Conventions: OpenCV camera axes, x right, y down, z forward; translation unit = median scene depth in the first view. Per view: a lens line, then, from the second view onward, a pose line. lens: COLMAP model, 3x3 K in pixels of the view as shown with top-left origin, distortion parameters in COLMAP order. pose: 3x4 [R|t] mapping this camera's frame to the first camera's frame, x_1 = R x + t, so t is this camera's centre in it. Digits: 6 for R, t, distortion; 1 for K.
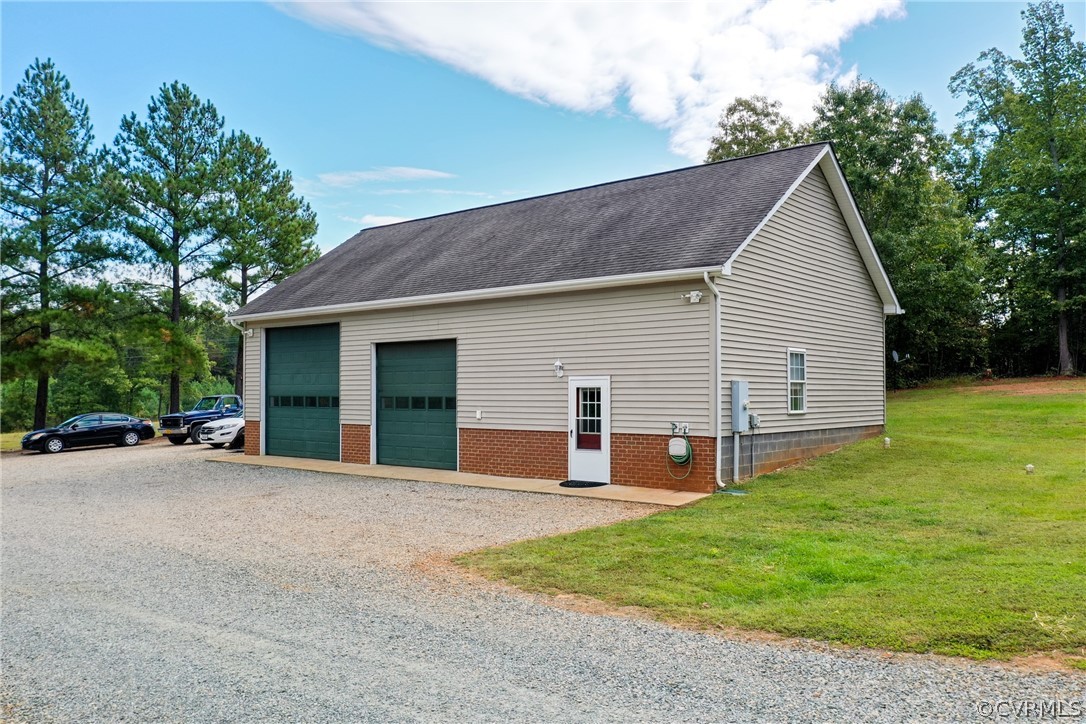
lens RADIAL K [[869.5, 0, 543.0], [0, 869.5, 362.0], [0, 0, 1]] dist [0.007591, 0.003383]
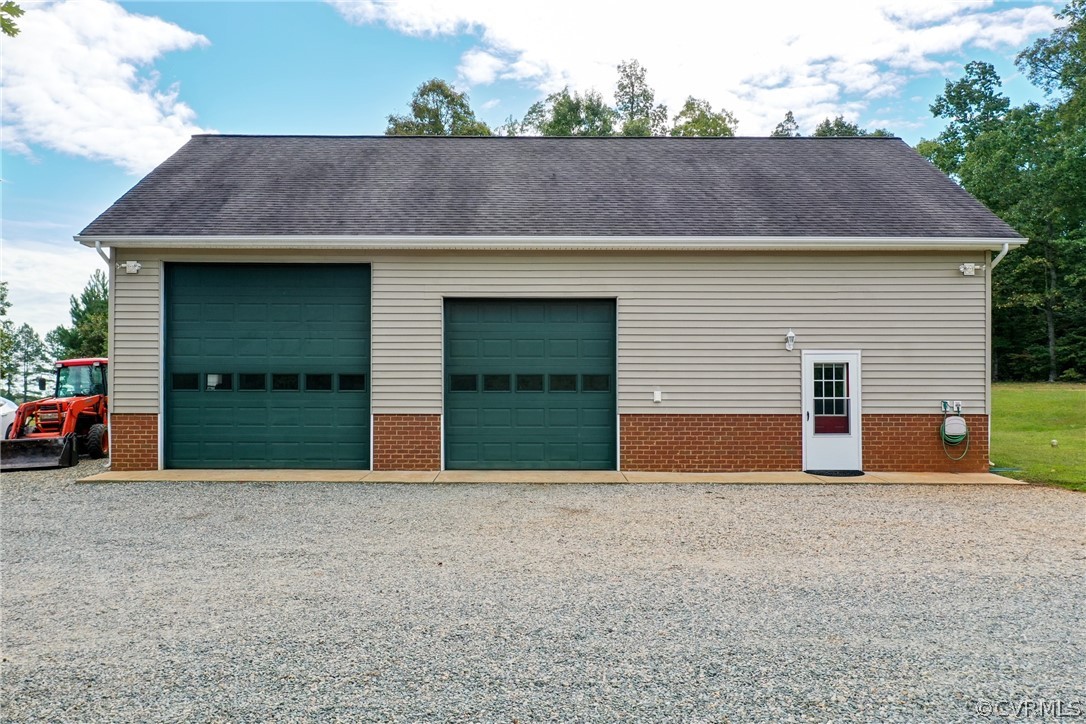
lens RADIAL K [[755.3, 0, 543.0], [0, 755.3, 362.0], [0, 0, 1]] dist [-0.000591, -0.000291]
pose [[0.768290, 0.006978, 0.640064, -0.578464], [-0.024528, 0.999527, 0.018545, 0.018826], [-0.639632, -0.029948, 0.768098, 0.531122]]
